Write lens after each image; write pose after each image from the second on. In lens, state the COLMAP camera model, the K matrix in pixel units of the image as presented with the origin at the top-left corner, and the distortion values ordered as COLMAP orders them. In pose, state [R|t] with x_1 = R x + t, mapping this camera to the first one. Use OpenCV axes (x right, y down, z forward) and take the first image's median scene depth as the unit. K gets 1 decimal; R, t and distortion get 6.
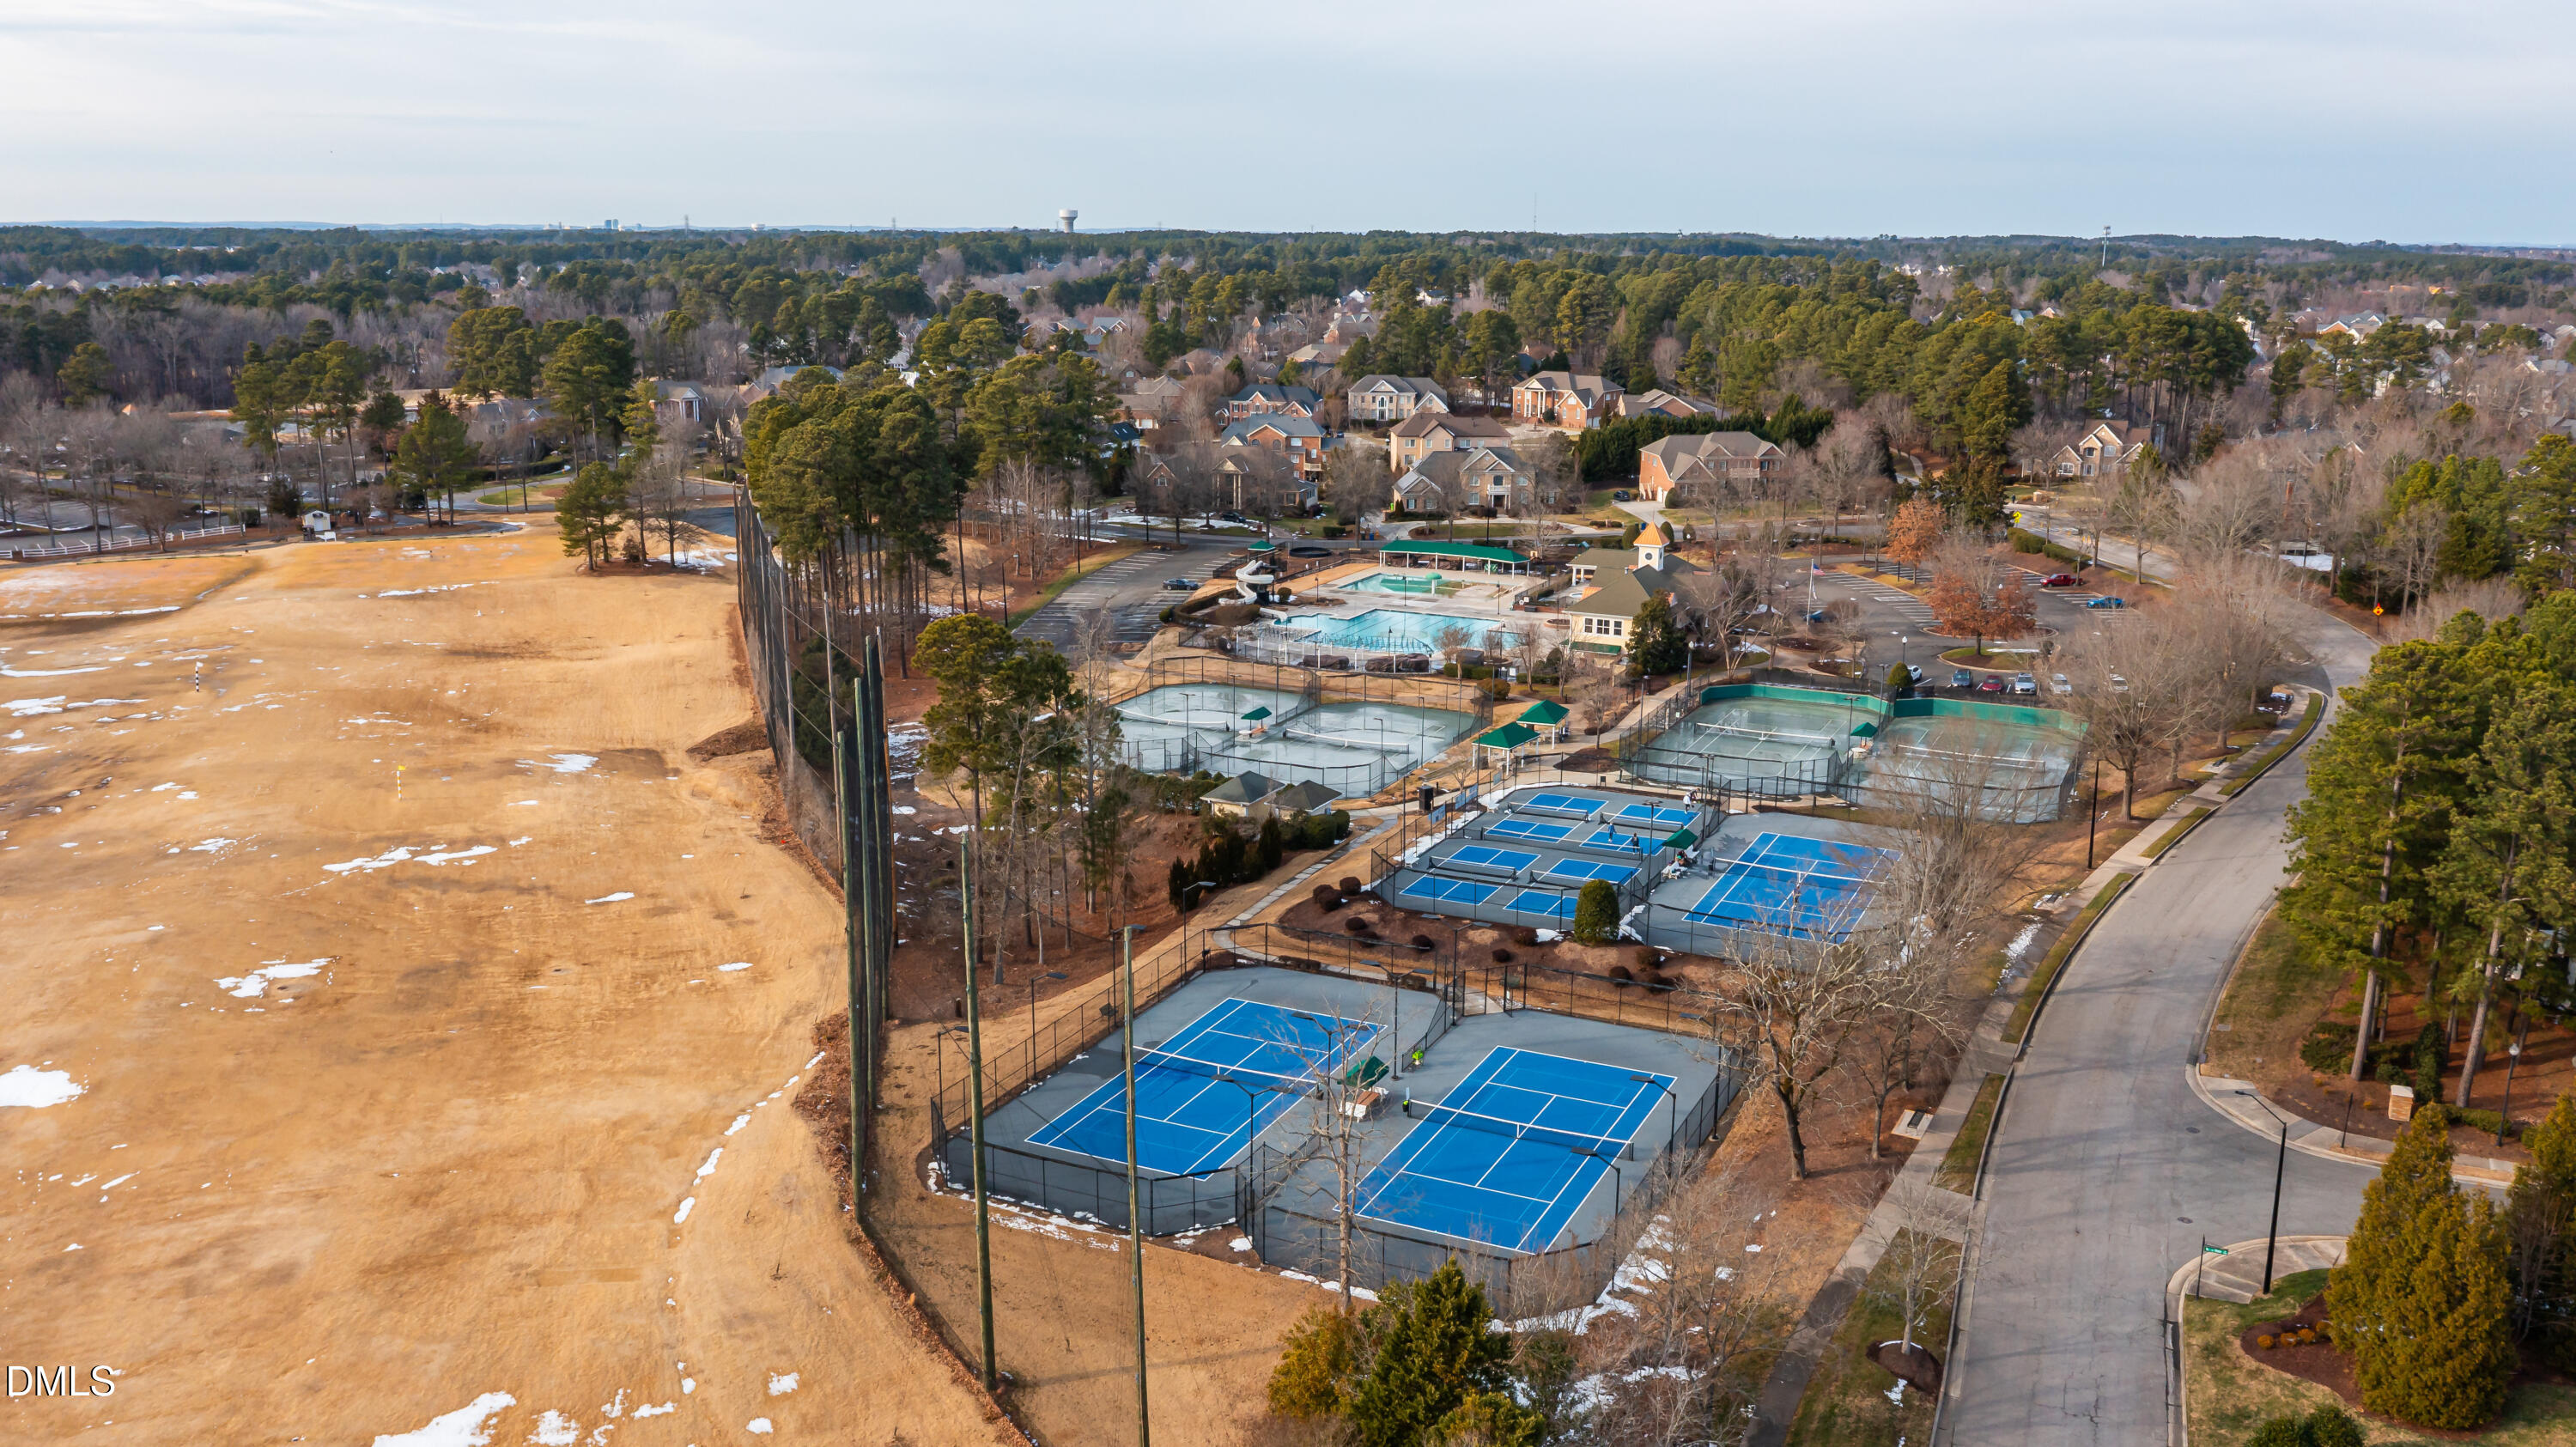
lens RADIAL K [[2135.8, 0, 1288.0], [0, 2135.8, 723.5], [0, 0, 1]] dist [-0.006327, 0.004494]
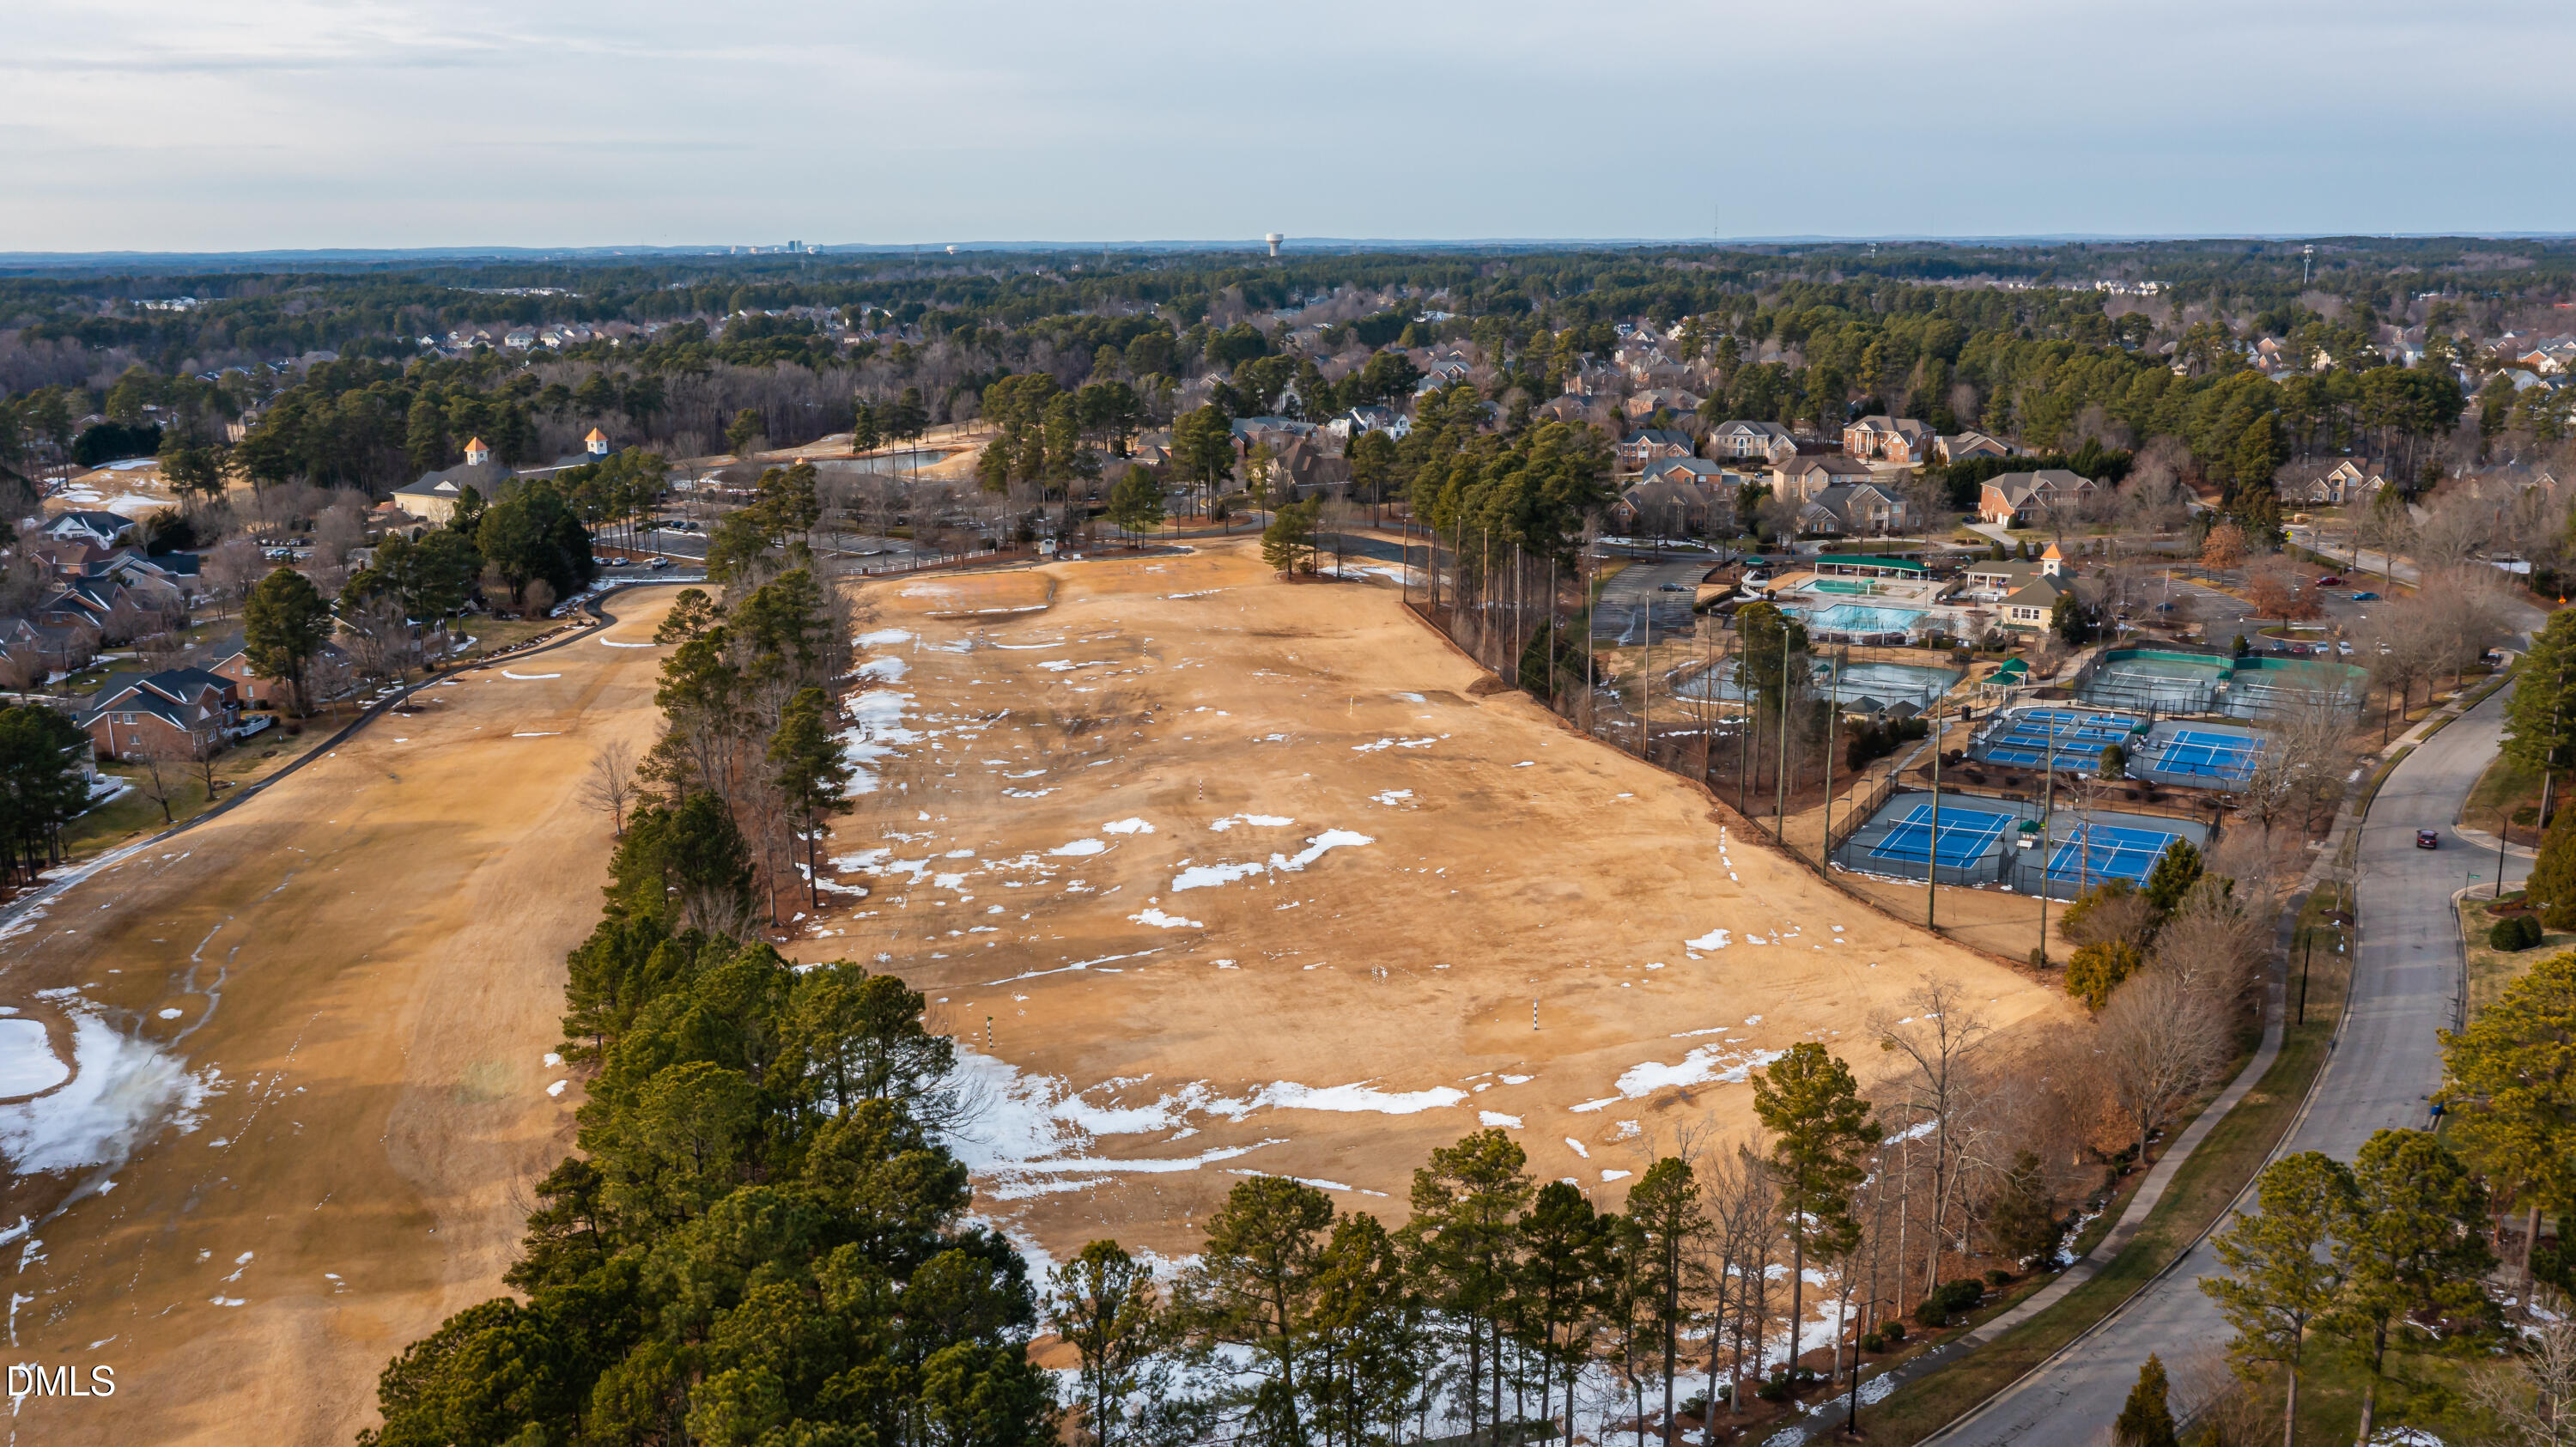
lens RADIAL K [[2135.8, 0, 1288.0], [0, 2135.8, 723.5], [0, 0, 1]] dist [-0.006327, 0.004494]
pose [[0.997286, -0.000846, -0.073619, -0.211349], [0.000575, 0.999993, -0.003704, 0.030312], [0.073621, 0.003651, 0.997280, -0.436371]]
